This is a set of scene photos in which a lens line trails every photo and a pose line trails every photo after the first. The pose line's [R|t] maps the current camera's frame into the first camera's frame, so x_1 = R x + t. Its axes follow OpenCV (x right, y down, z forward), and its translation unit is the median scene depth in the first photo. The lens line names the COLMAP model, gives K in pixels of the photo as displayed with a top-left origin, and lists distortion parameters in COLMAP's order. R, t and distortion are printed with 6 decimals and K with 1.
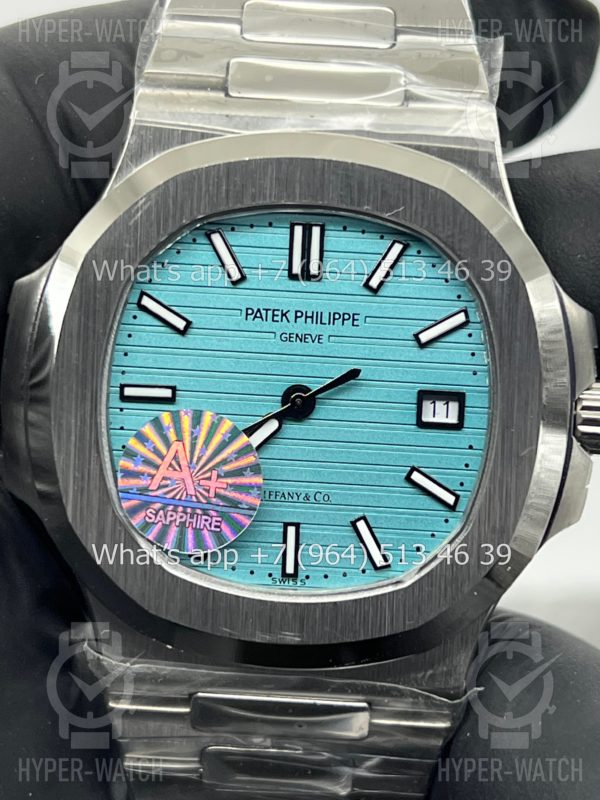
lens RADIAL K [[1928.5, 0, 281.5], [0, 1928.5, 390.9], [0, 0, 1]] dist [0.173001, 0.000000]
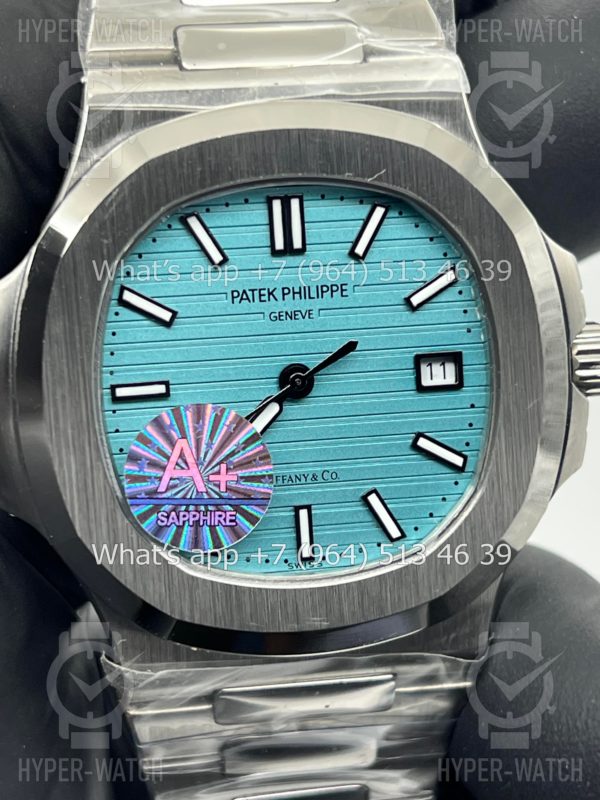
lens RADIAL K [[1928.5, 0, 288.8], [0, 1928.5, 400.3], [0, 0, 1]] dist [0.173001, 0.000000]
pose [[0.981841, -0.121673, 0.145548, -0.136589], [0.111784, 0.990949, 0.074325, -0.057187], [-0.153274, -0.056705, 0.986555, 0.045561]]
